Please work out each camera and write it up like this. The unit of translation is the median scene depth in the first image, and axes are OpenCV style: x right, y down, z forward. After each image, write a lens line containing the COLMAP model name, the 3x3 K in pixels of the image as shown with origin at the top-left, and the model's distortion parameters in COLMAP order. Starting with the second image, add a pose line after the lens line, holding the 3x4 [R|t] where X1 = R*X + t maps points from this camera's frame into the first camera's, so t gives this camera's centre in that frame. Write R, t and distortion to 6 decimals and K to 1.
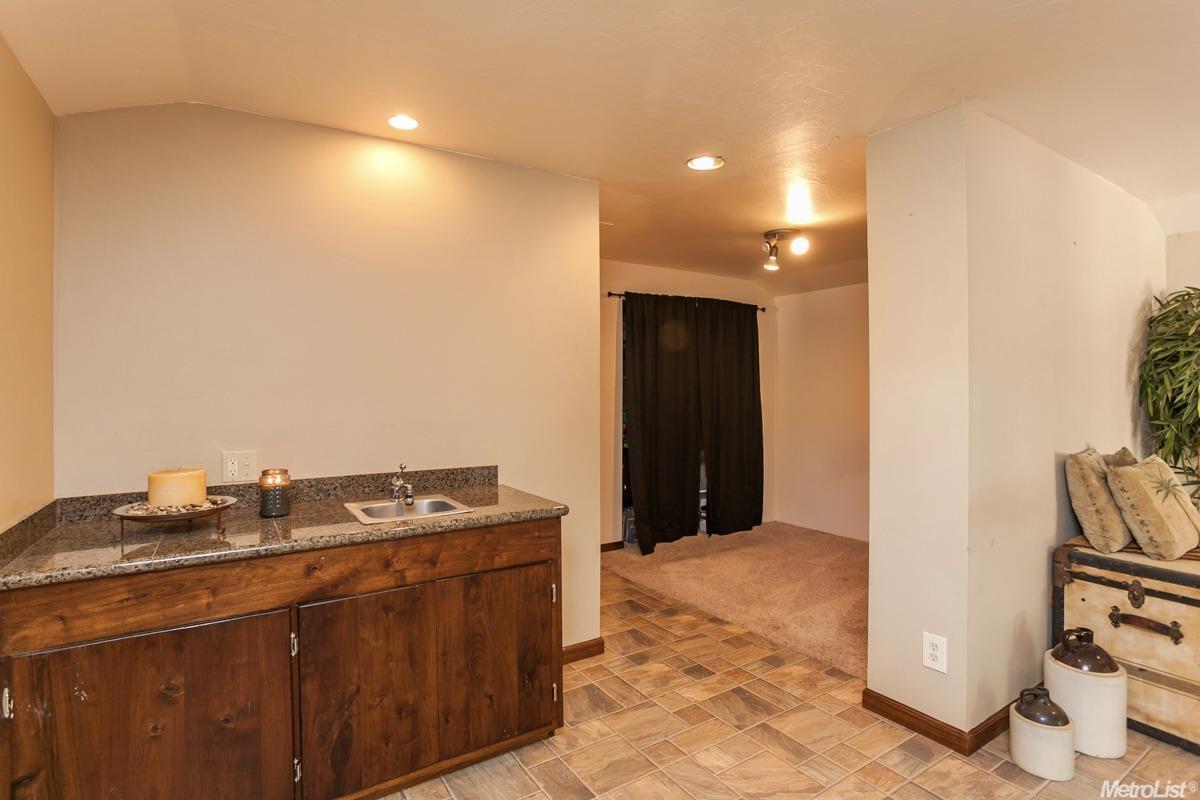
lens RADIAL K [[579.6, 0, 600.8], [0, 579.6, 388.8], [0, 0, 1]] dist [-0.040540, 0.000603]
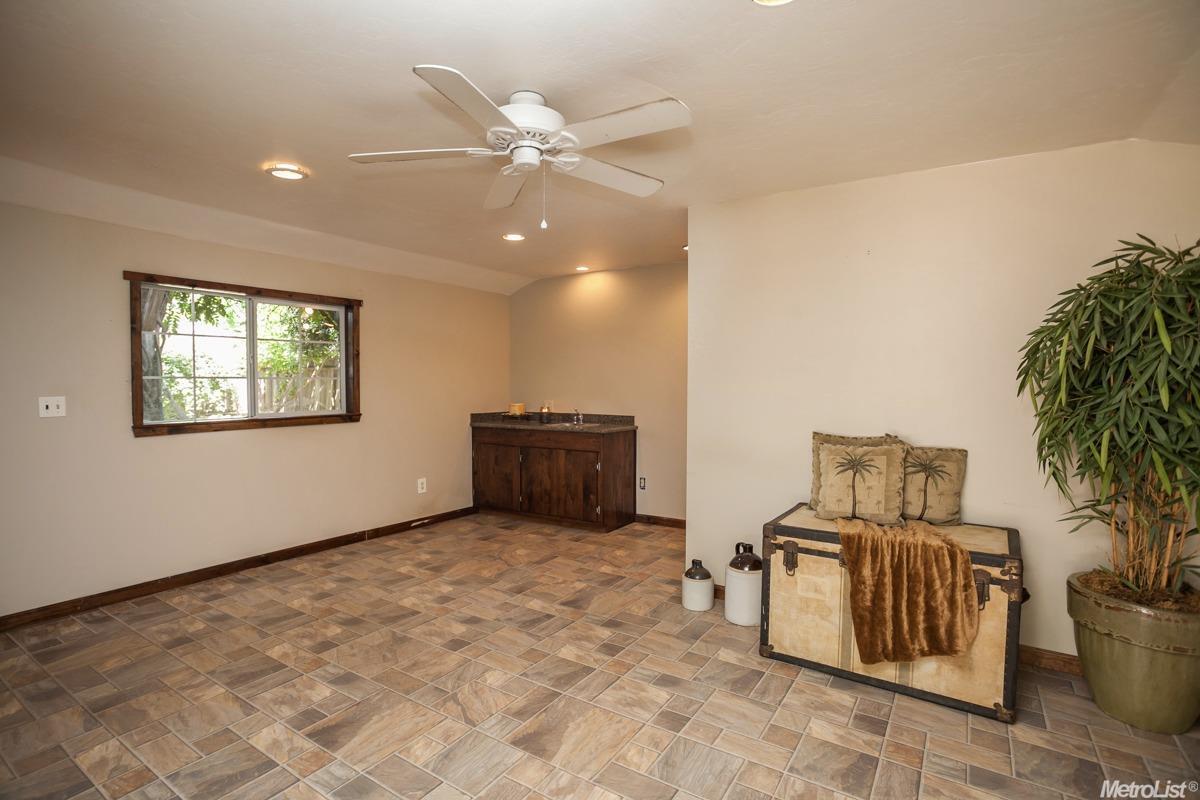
lens RADIAL K [[579.6, 0, 600.8], [0, 579.6, 388.8], [0, 0, 1]] dist [-0.040540, 0.000603]
pose [[0.416301, 0.013320, -0.909129, 2.223715], [-0.003649, 0.999909, 0.012979, 0.010722], [0.909219, -0.002086, 0.416312, 0.035776]]
